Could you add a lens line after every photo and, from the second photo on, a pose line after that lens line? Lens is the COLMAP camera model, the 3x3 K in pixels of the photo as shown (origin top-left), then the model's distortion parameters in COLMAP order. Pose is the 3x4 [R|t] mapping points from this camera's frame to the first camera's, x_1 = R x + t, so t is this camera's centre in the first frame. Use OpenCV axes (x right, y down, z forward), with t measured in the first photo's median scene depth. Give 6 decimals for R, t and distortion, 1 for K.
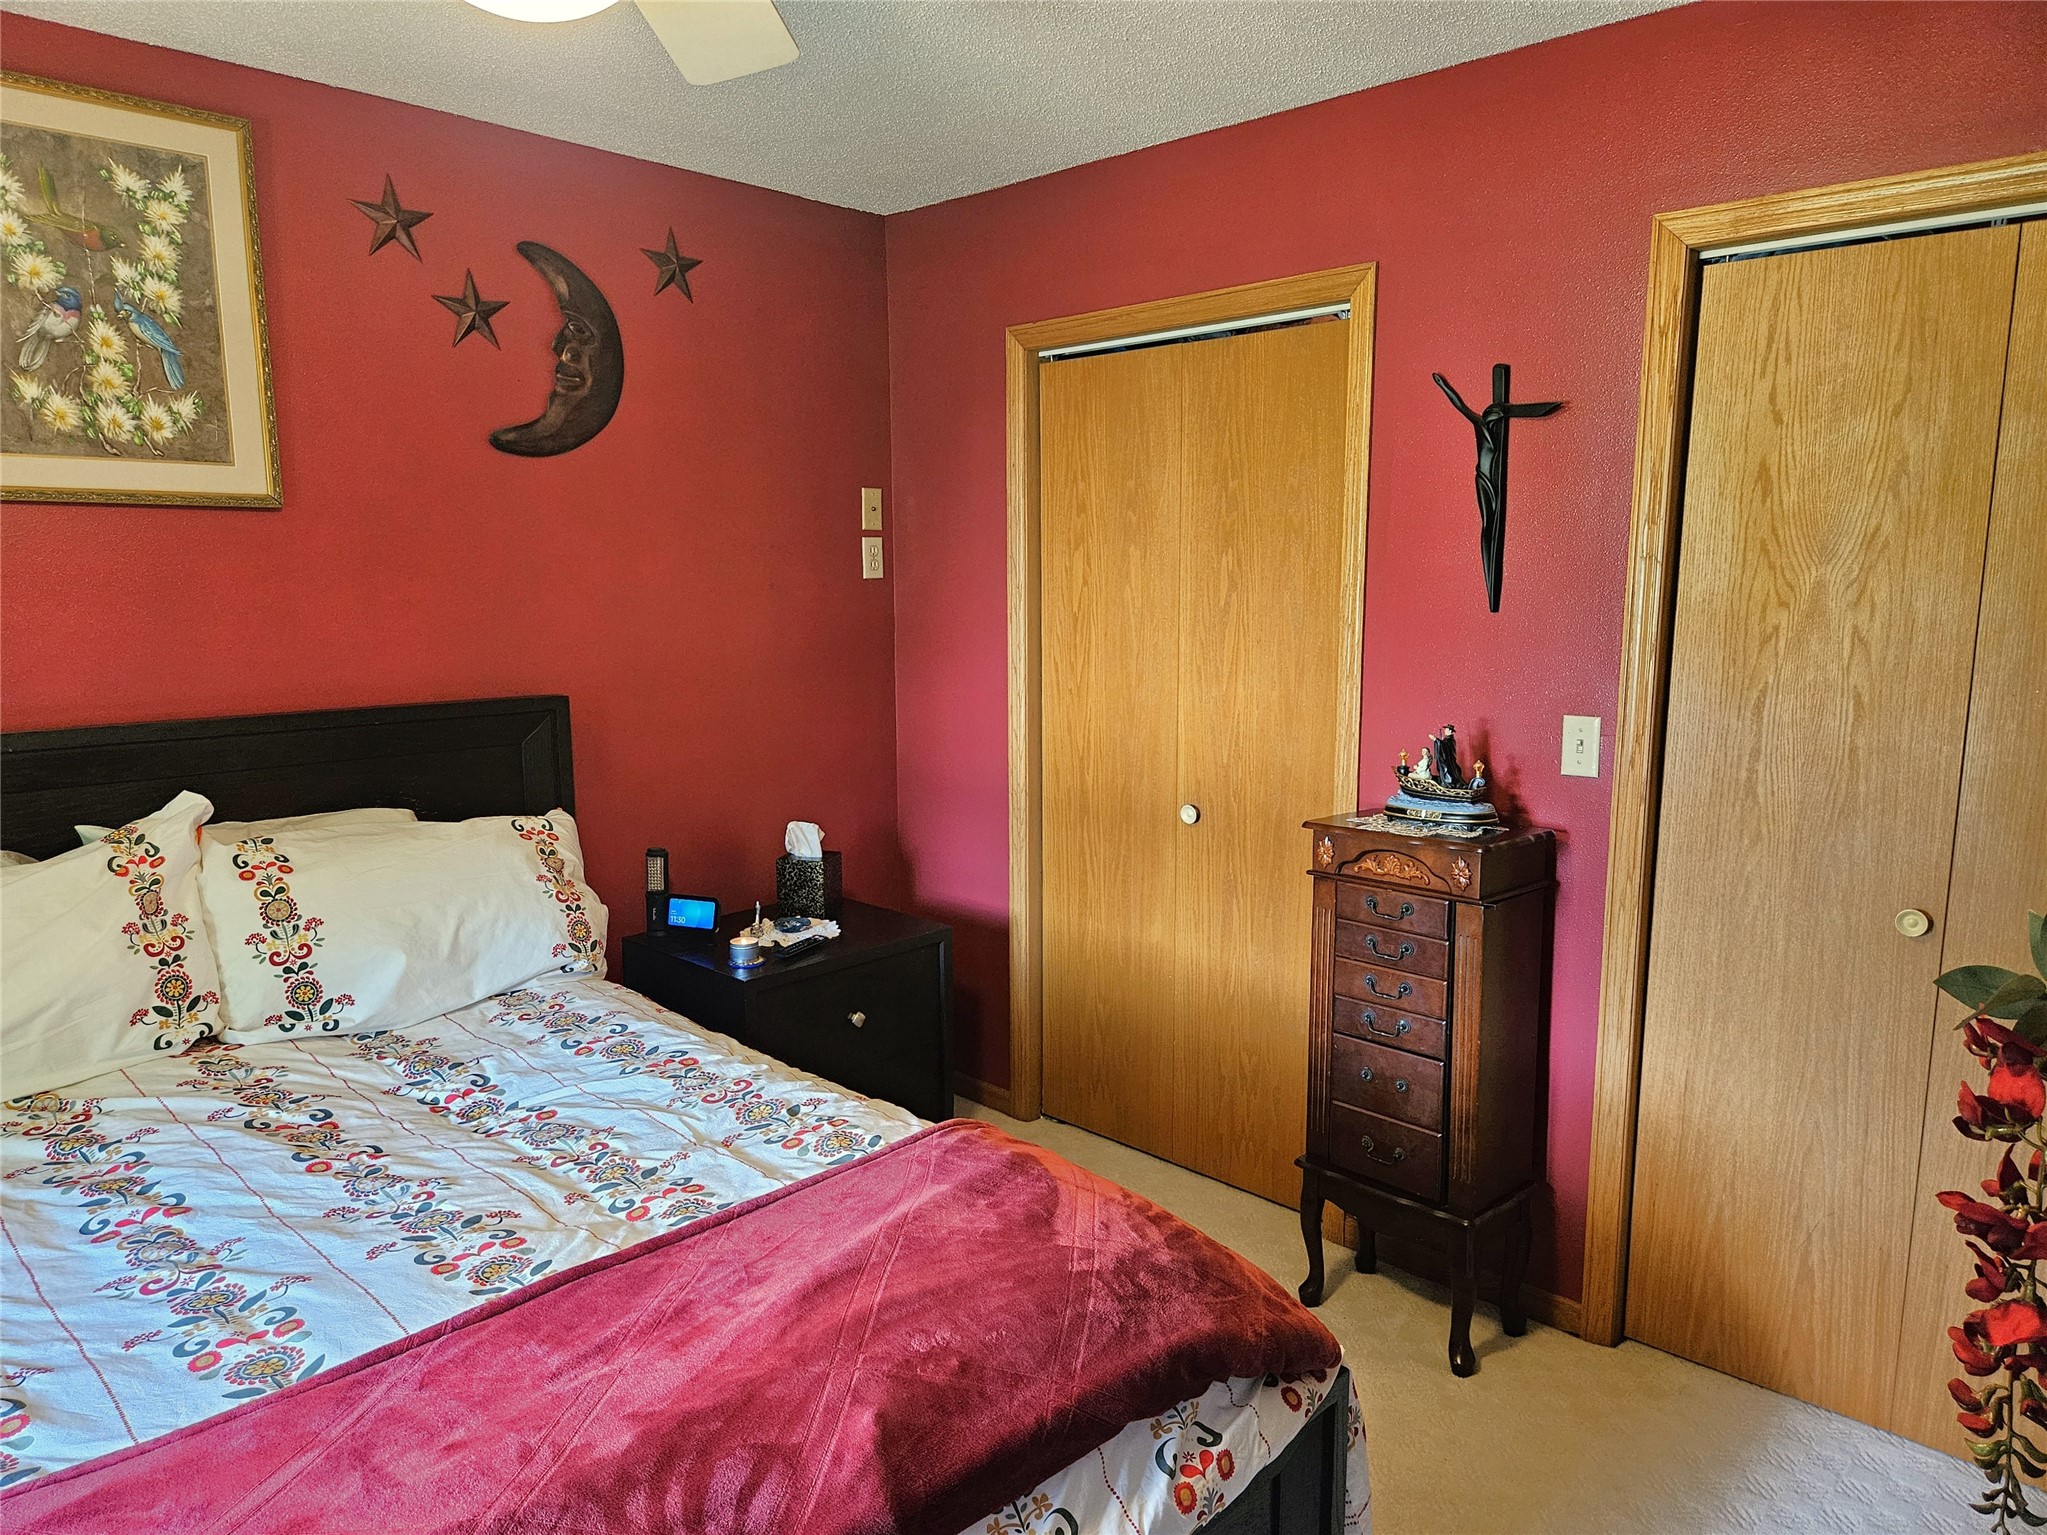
lens RADIAL K [[1381.5, 0, 994.9], [0, 1381.5, 787.3], [0, 0, 1]] dist [0.075296, -0.067162]
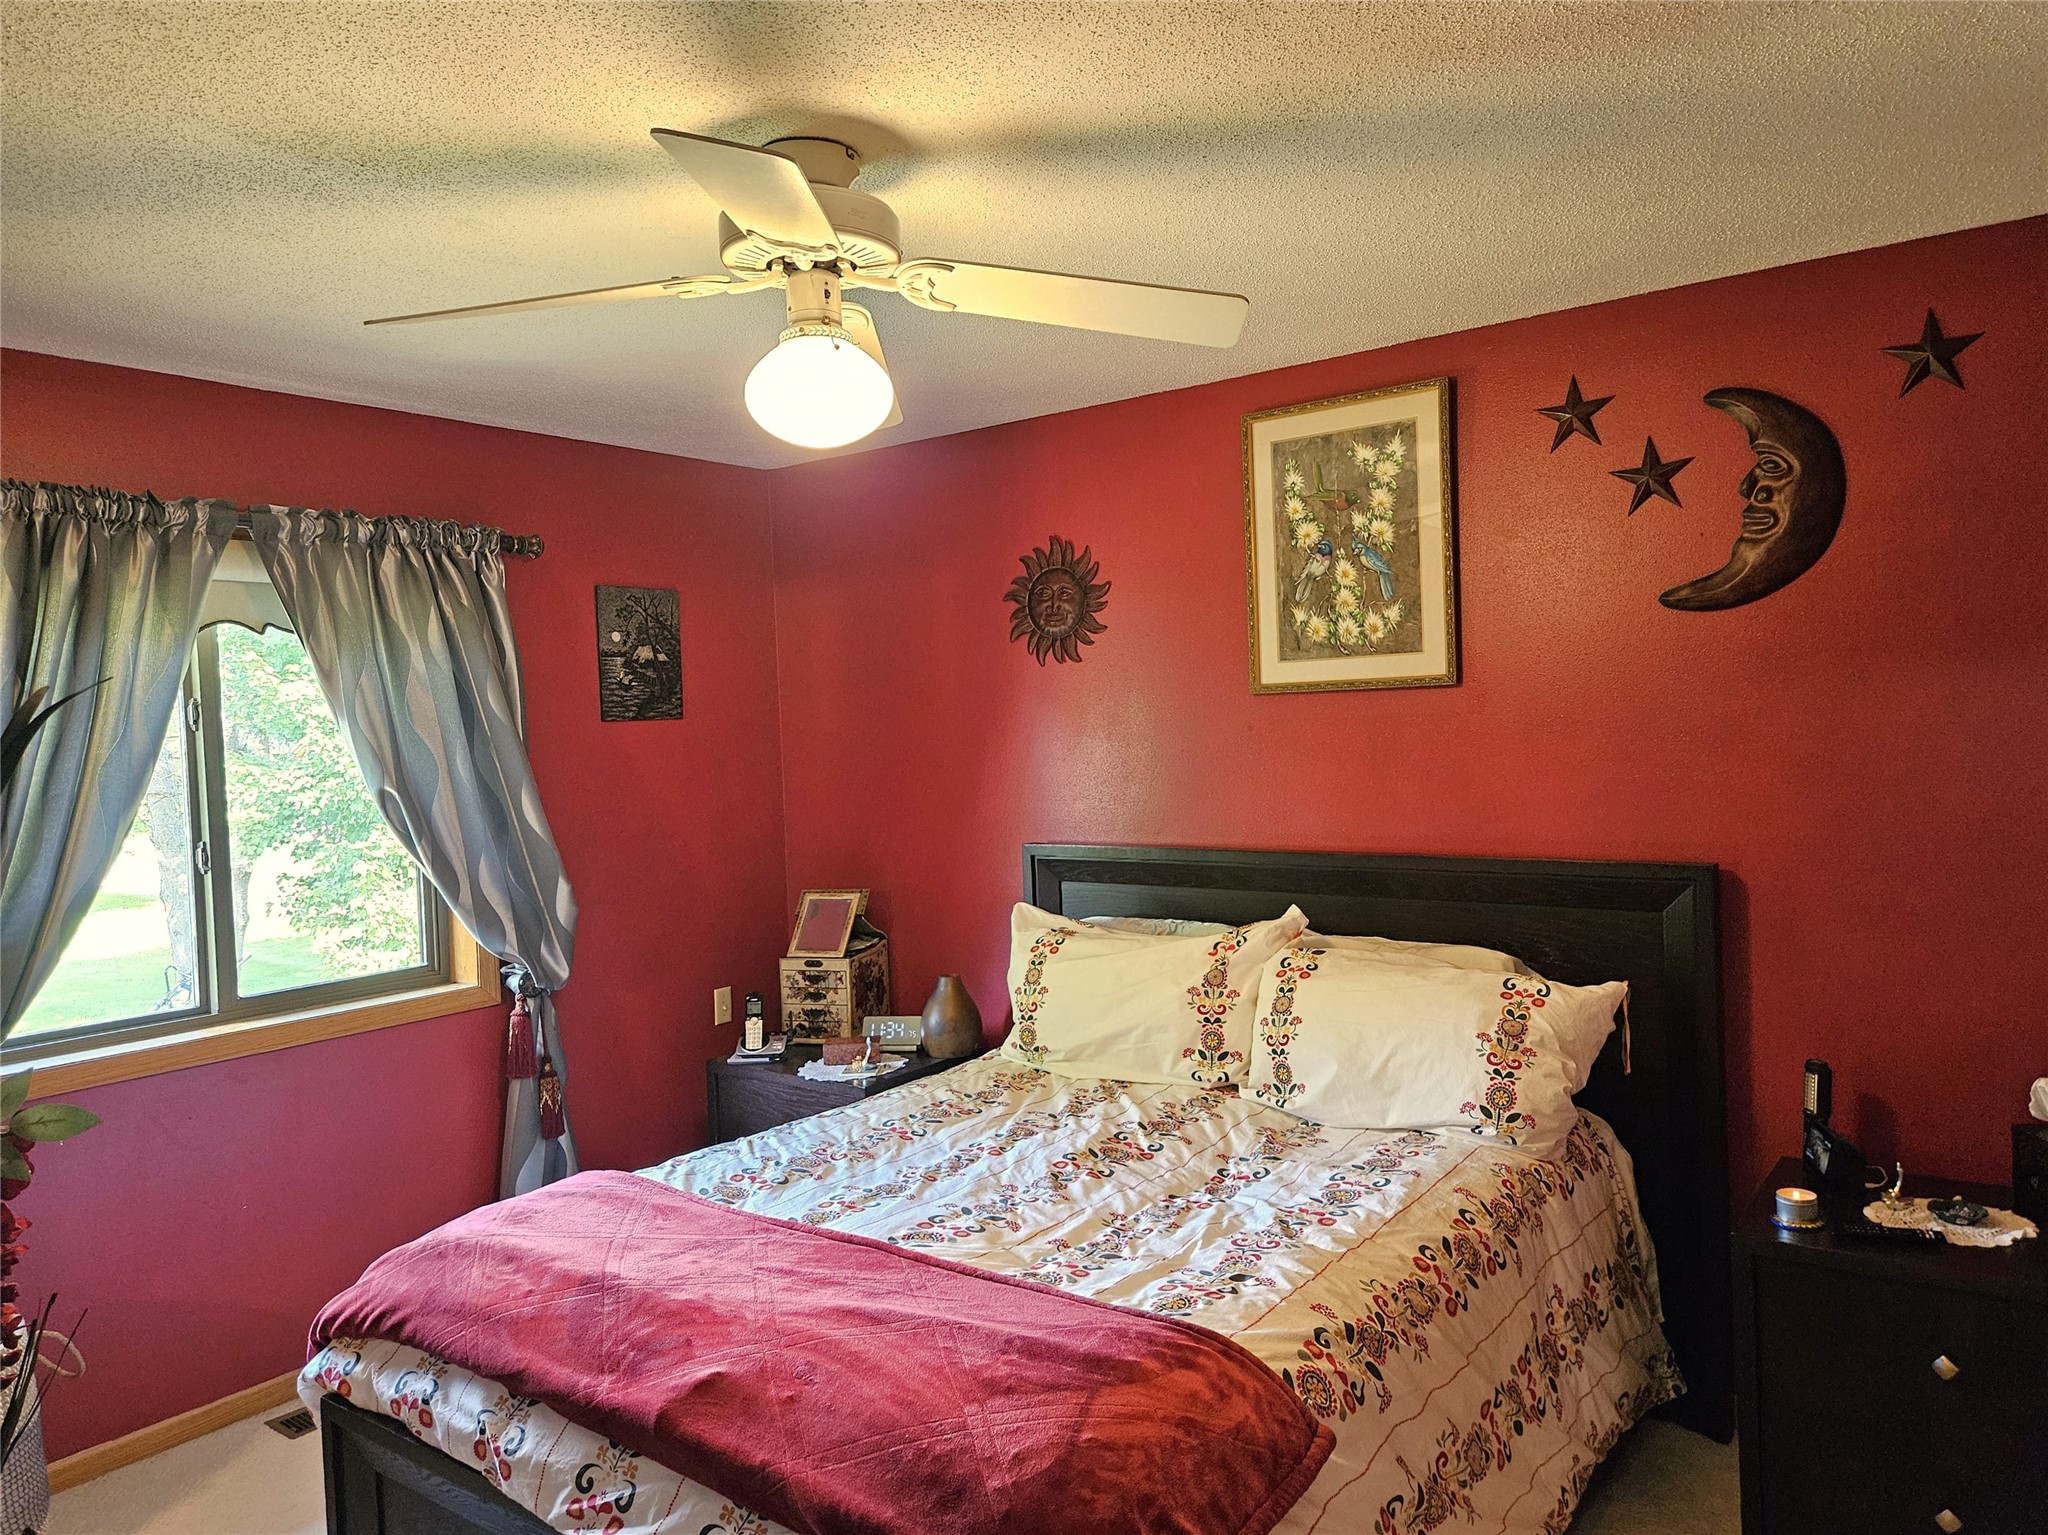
lens RADIAL K [[1416.7, 0, 1024.0], [0, 1416.7, 767.5], [0, 0, 1]] dist [0.050902, -0.029572]
pose [[0.136593, 0.029232, -0.990196, 0.744846], [-0.121454, 0.992518, 0.012547, -0.116156], [0.983154, 0.118549, 0.139122, 0.559244]]
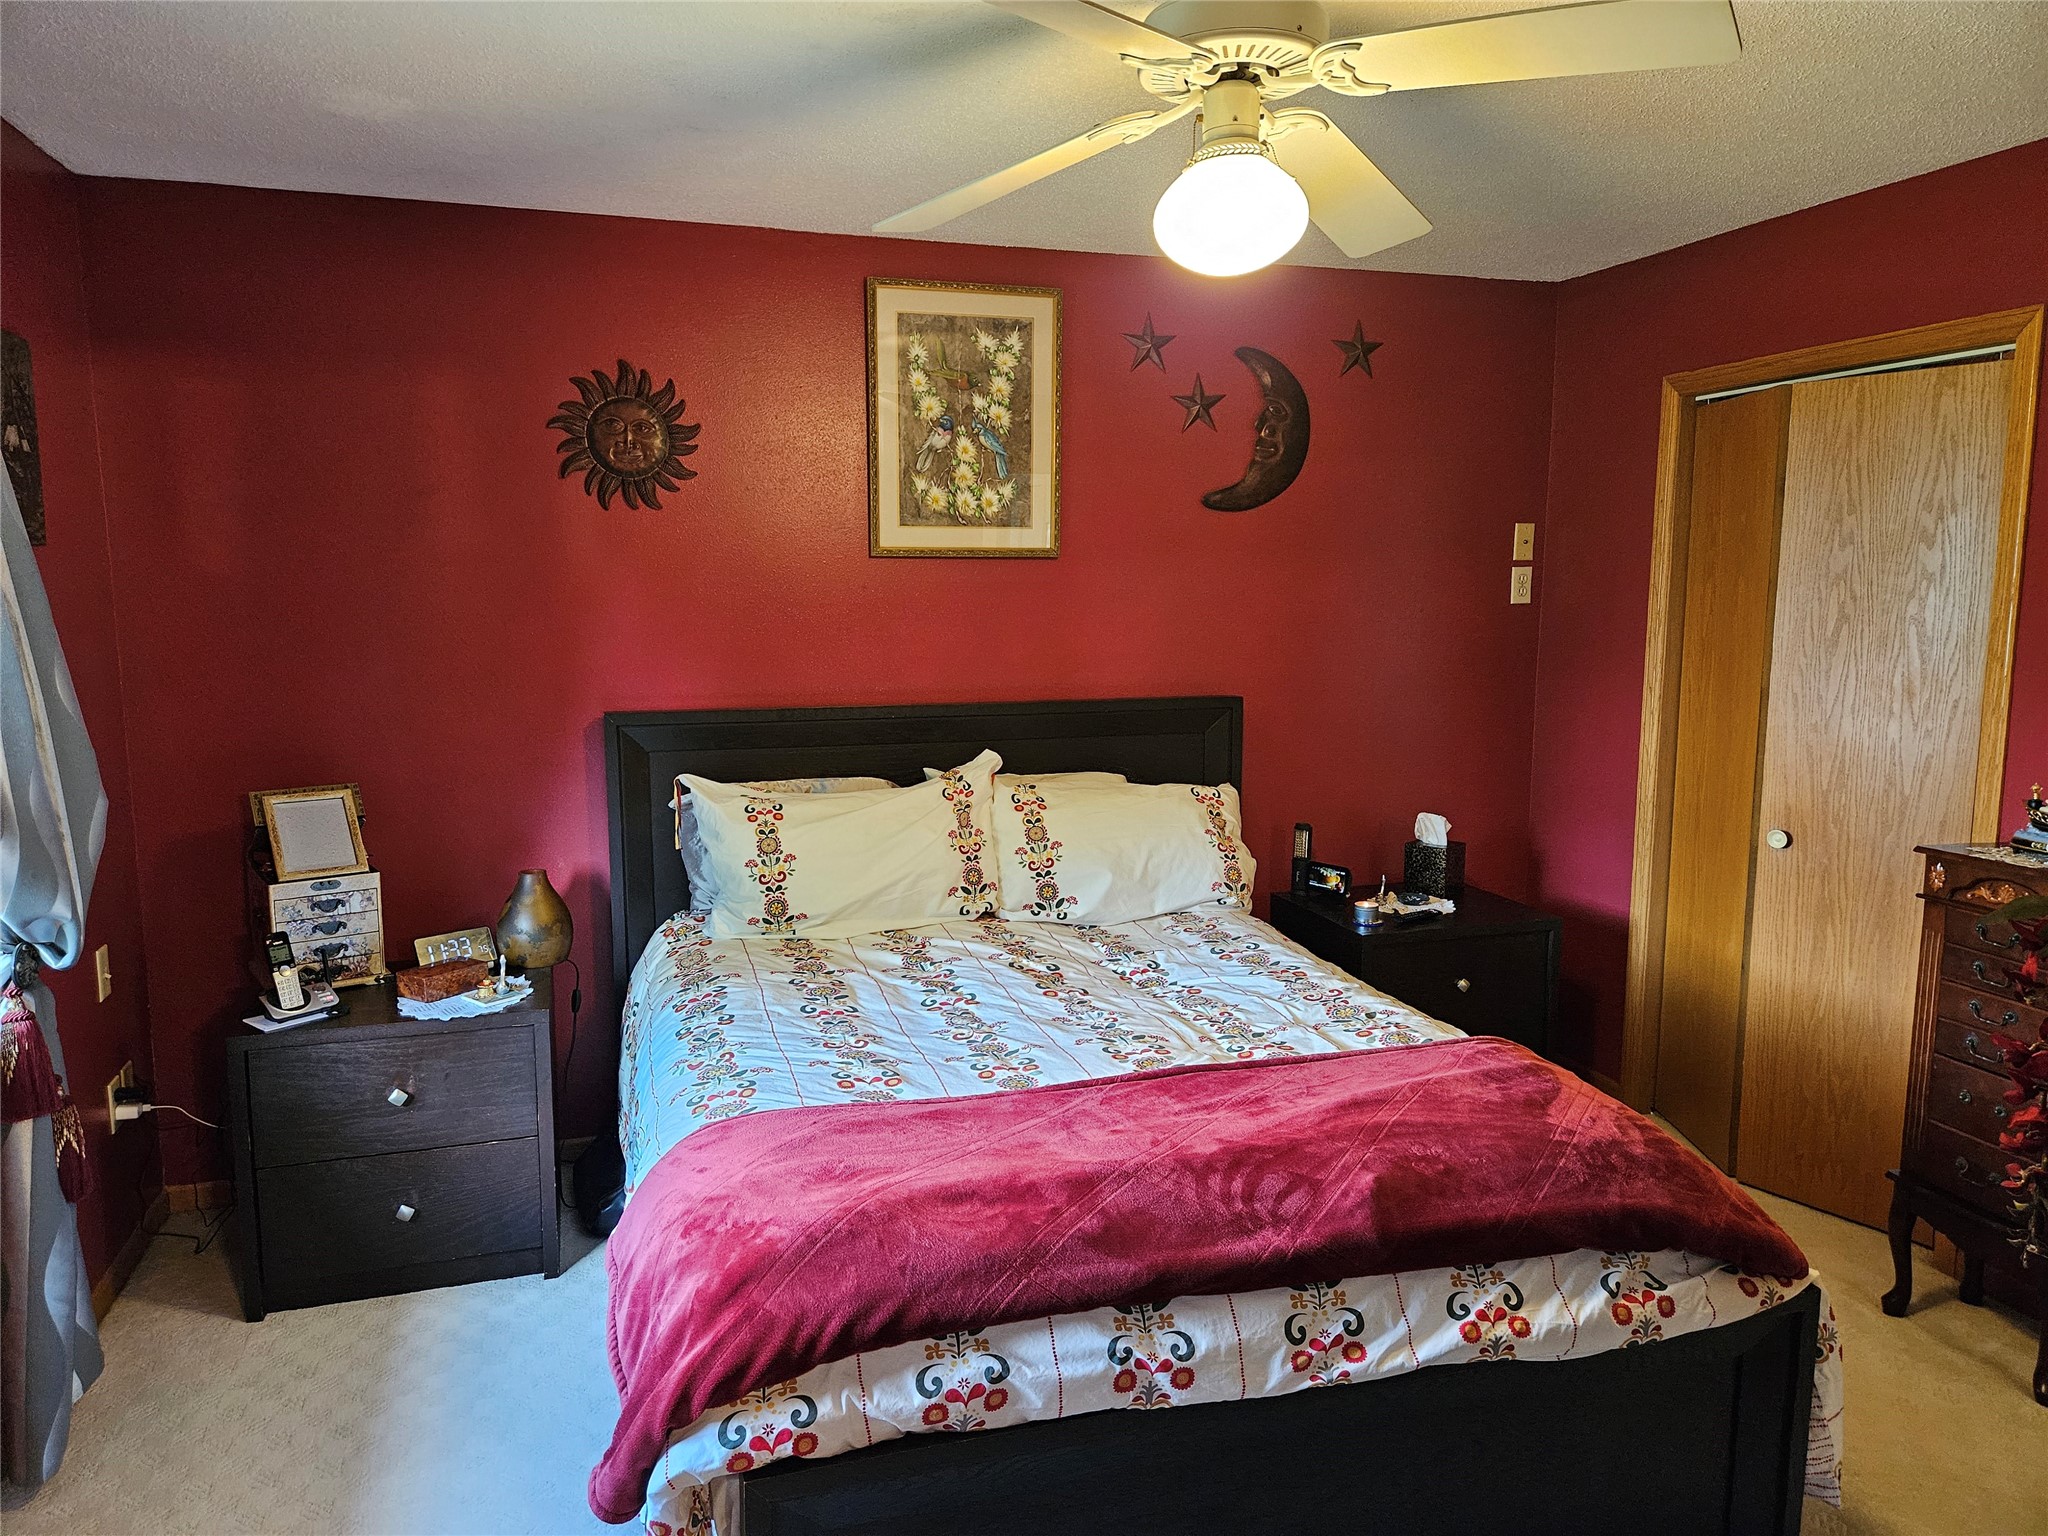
lens RADIAL K [[1353.4, 0, 995.3], [0, 1353.4, 773.4], [0, 0, 1]] dist [0.077019, -0.066405]
pose [[0.876875, 0.069639, -0.475648, 0.121938], [-0.077391, 0.996995, 0.003295, 0.023524], [0.474448, 0.033922, 0.879630, -0.270048]]
